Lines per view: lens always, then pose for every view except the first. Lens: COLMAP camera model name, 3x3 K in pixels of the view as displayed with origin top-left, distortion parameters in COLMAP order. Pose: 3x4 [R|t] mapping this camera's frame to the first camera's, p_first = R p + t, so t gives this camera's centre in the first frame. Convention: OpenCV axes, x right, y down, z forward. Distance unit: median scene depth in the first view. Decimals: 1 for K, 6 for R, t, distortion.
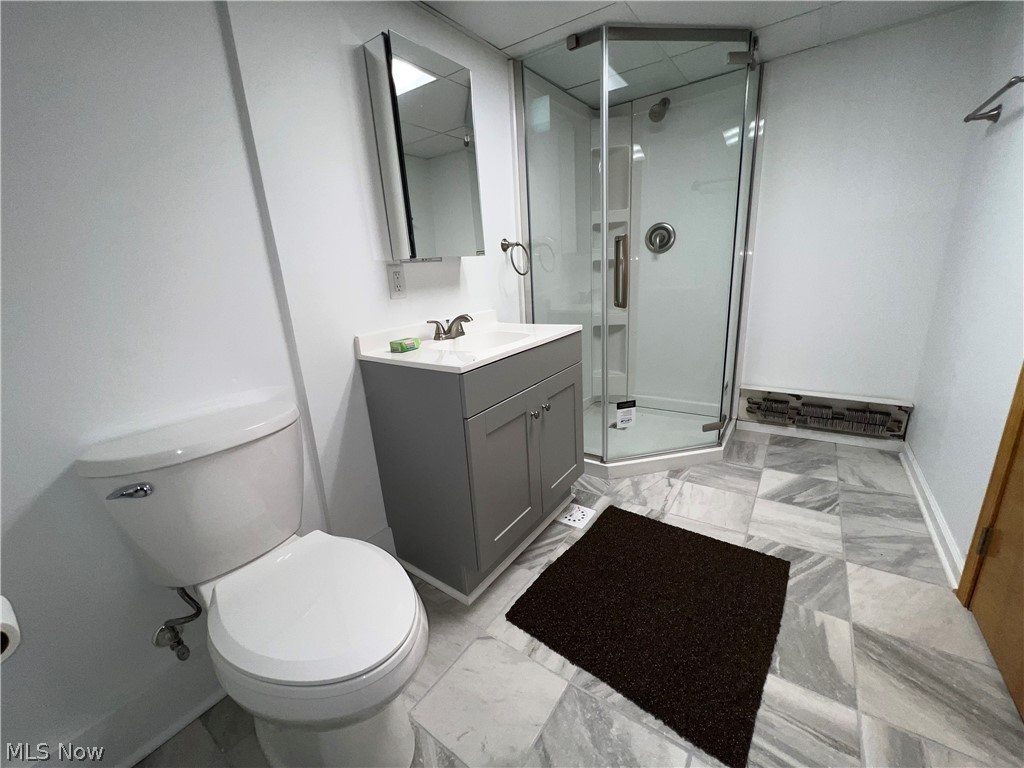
lens RADIAL K [[408.9, 0, 510.4], [0, 408.9, 383.2], [0, 0, 1]] dist [-0.002519, -0.000309]
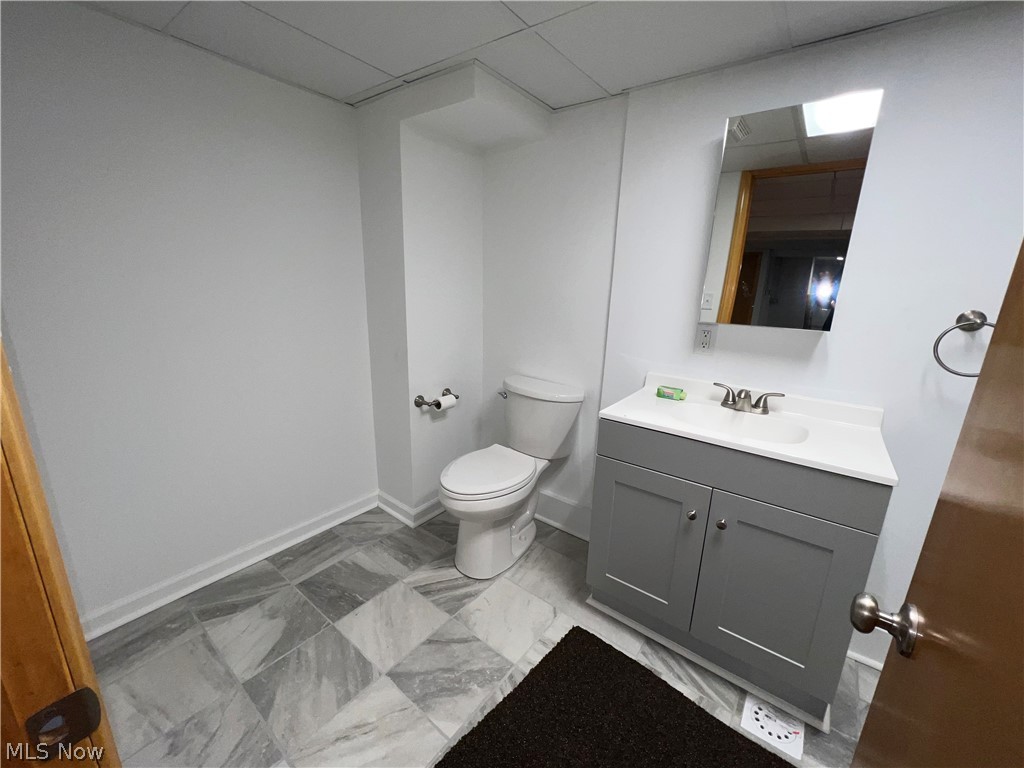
lens RADIAL K [[408.9, 0, 511.3], [0, 408.9, 385.0], [0, 0, 1]] dist [-0.002519, -0.000309]
pose [[-0.030029, 0.310670, -0.950043, 0.864880], [-0.305589, 0.902109, 0.304654, -0.340720], [0.951690, 0.299472, 0.067848, 0.521262]]
